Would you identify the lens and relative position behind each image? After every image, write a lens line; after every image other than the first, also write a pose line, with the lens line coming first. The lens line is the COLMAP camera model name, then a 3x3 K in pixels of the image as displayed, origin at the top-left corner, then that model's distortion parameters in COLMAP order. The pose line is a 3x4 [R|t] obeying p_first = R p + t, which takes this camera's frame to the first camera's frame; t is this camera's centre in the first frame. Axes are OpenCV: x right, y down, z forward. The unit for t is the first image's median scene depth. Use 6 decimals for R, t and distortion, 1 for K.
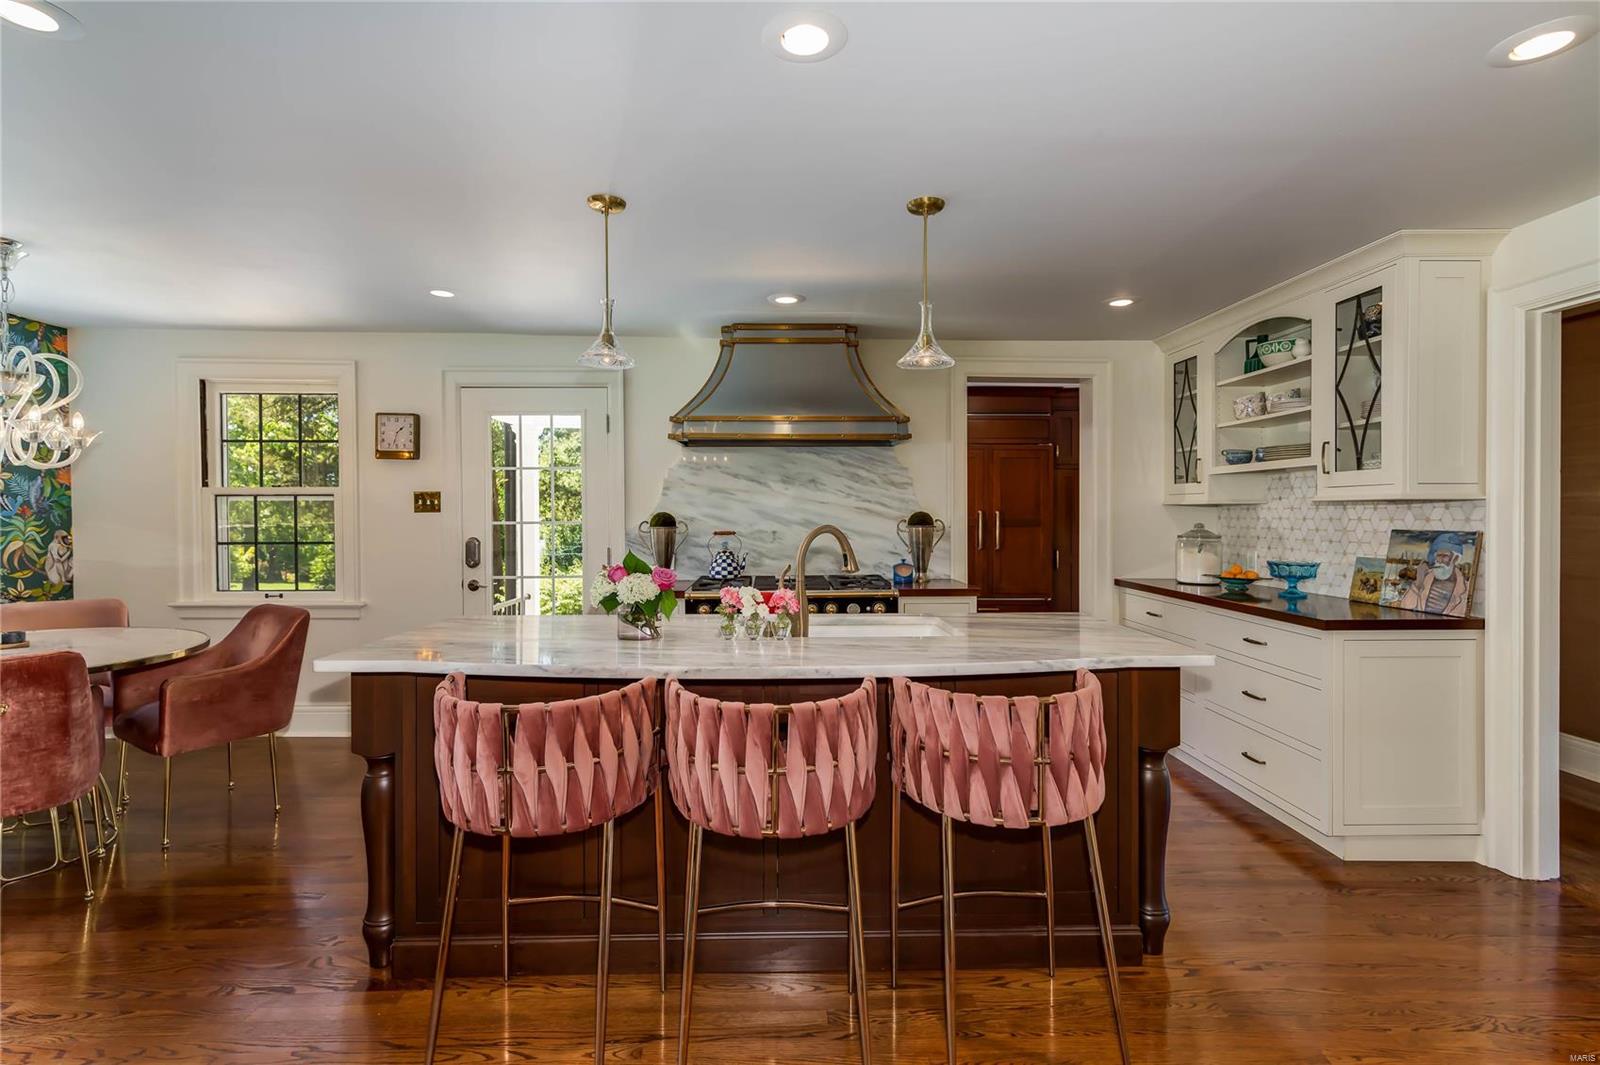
lens RADIAL K [[765.2, 0, 805.0], [0, 765.2, 521.2], [0, 0, 1]] dist [0.004847, 0.000354]
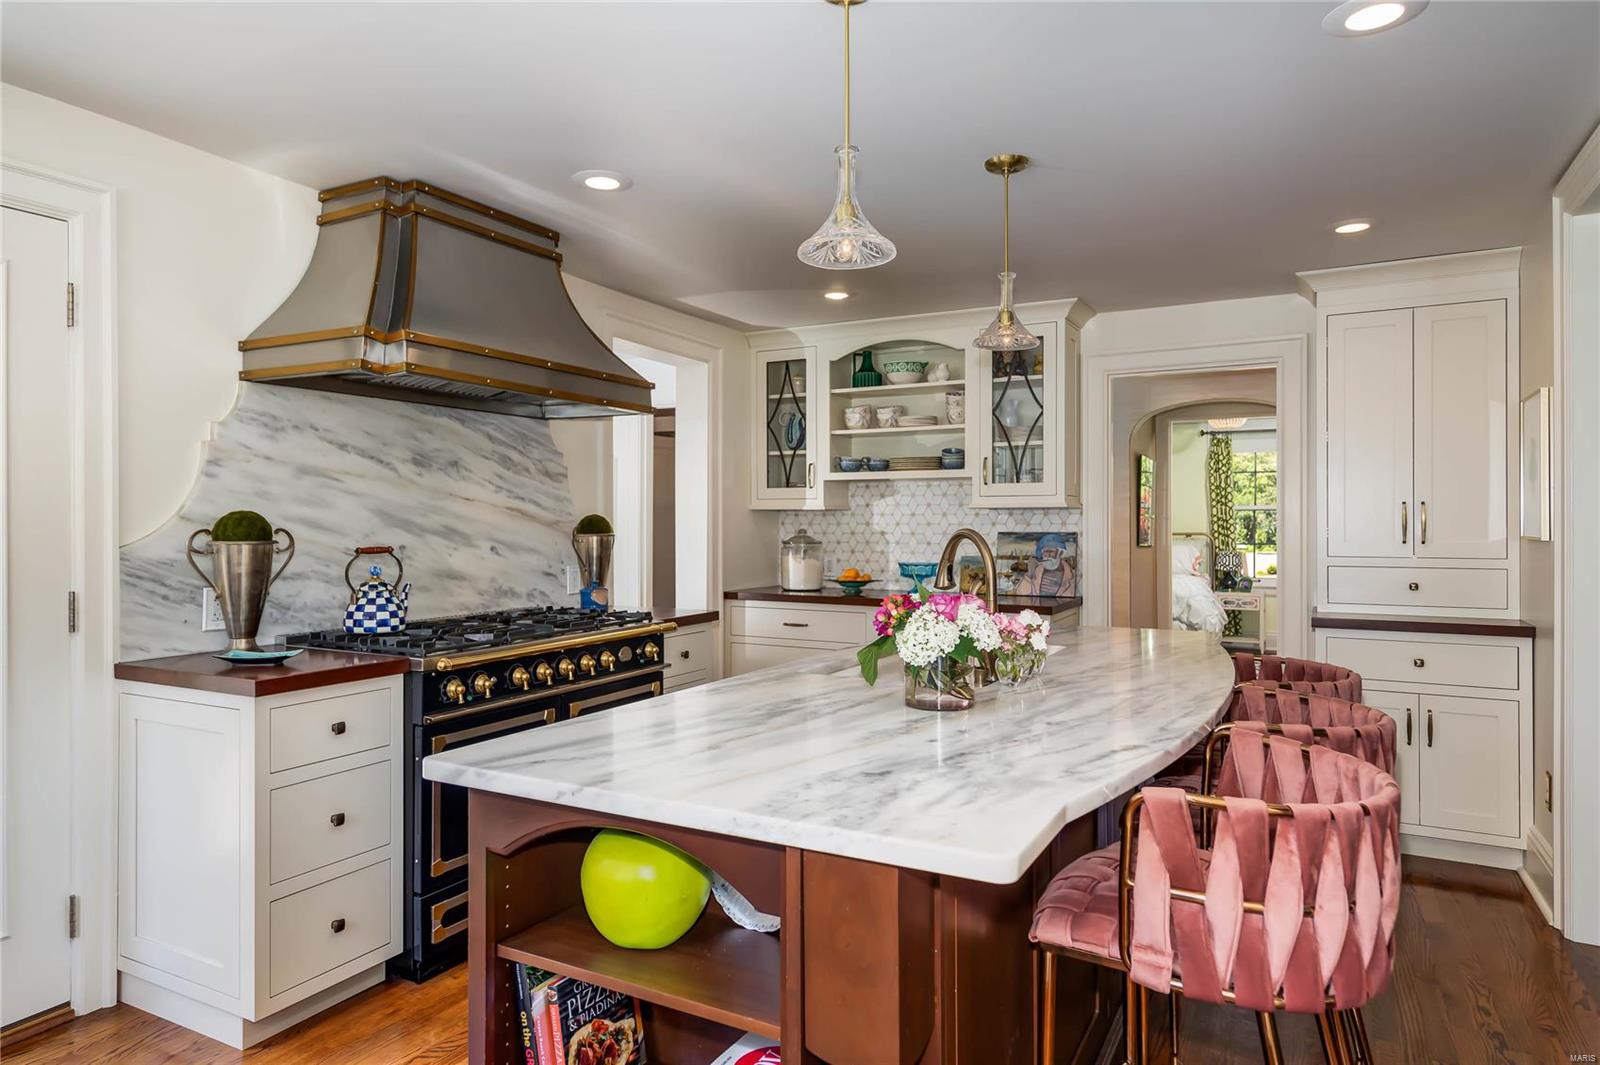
lens RADIAL K [[946.3, 0, 803.3], [0, 946.3, 524.0], [0, 0, 1]] dist [0.005386, 0.000449]
pose [[0.508609, 0.000521, 0.860998, -0.532141], [0.008211, 0.999951, -0.005455, 0.002871], [-0.860959, 0.009844, 0.508580, 0.385901]]
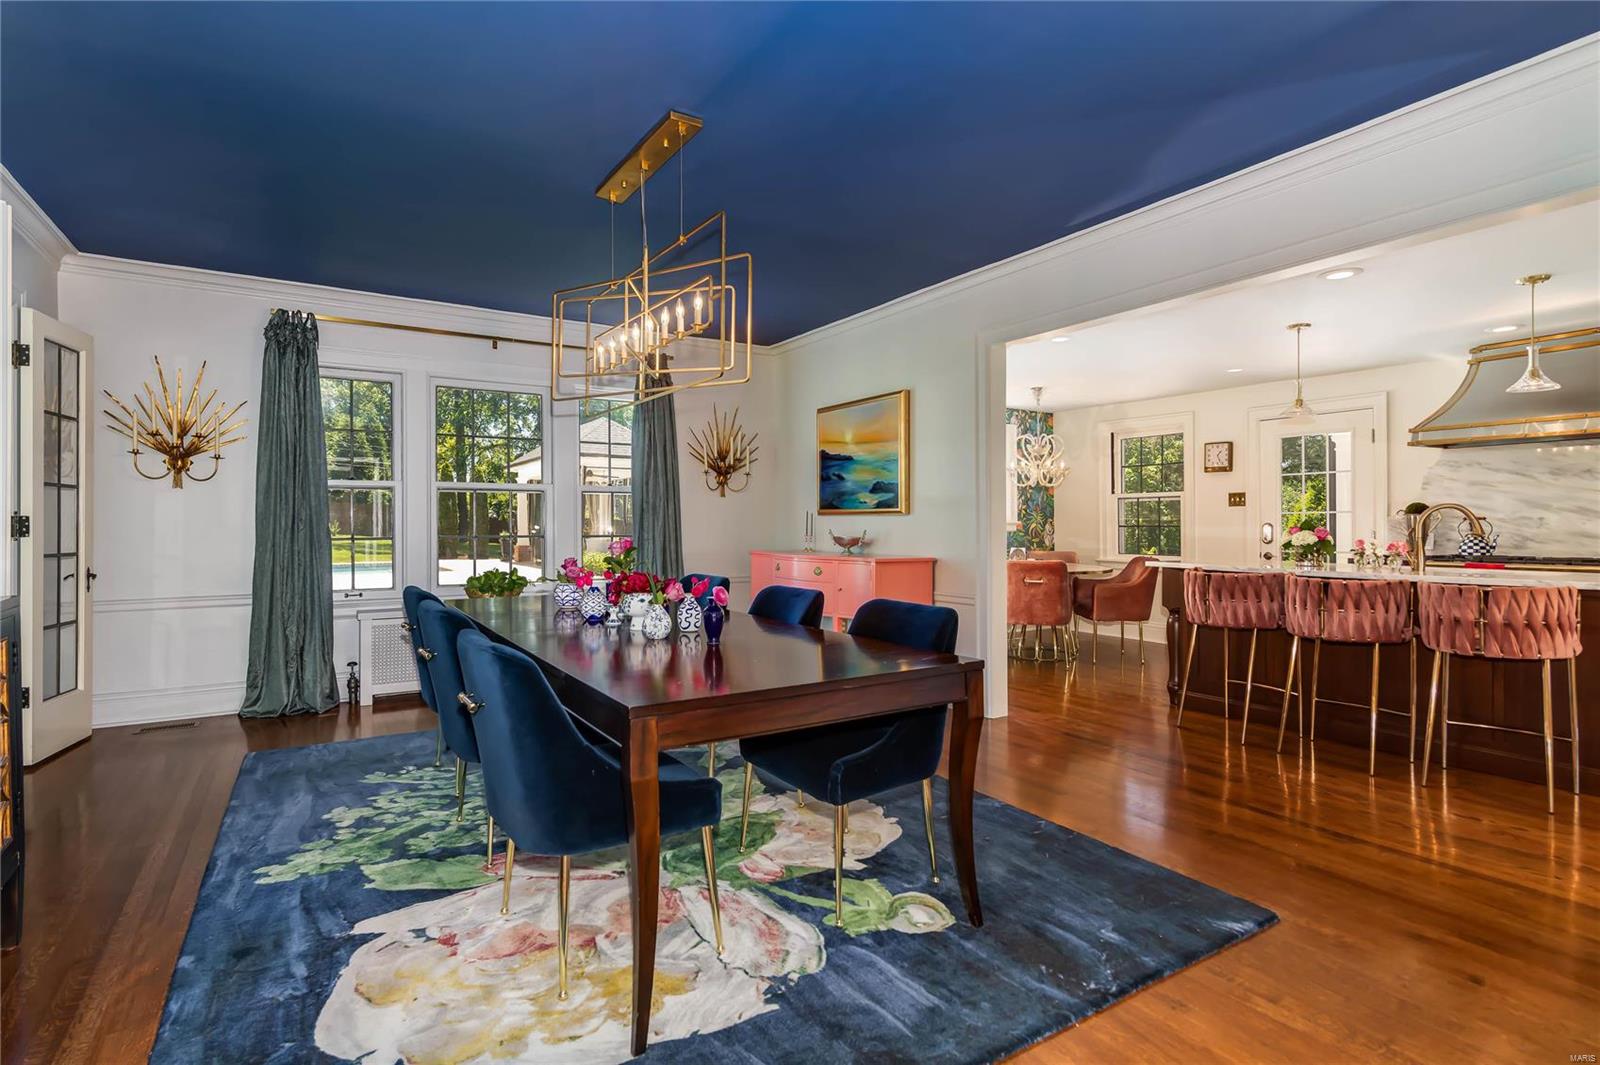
lens RADIAL K [[796.6, 0, 801.9], [0, 796.6, 524.1], [0, 0, 1]] dist [0.004534, 0.000988]
pose [[0.503637, 0.002780, -0.863911, 0.446348], [-0.009365, 0.999954, -0.002242, 0.036636], [0.863865, 0.009219, 0.503639, -0.545612]]
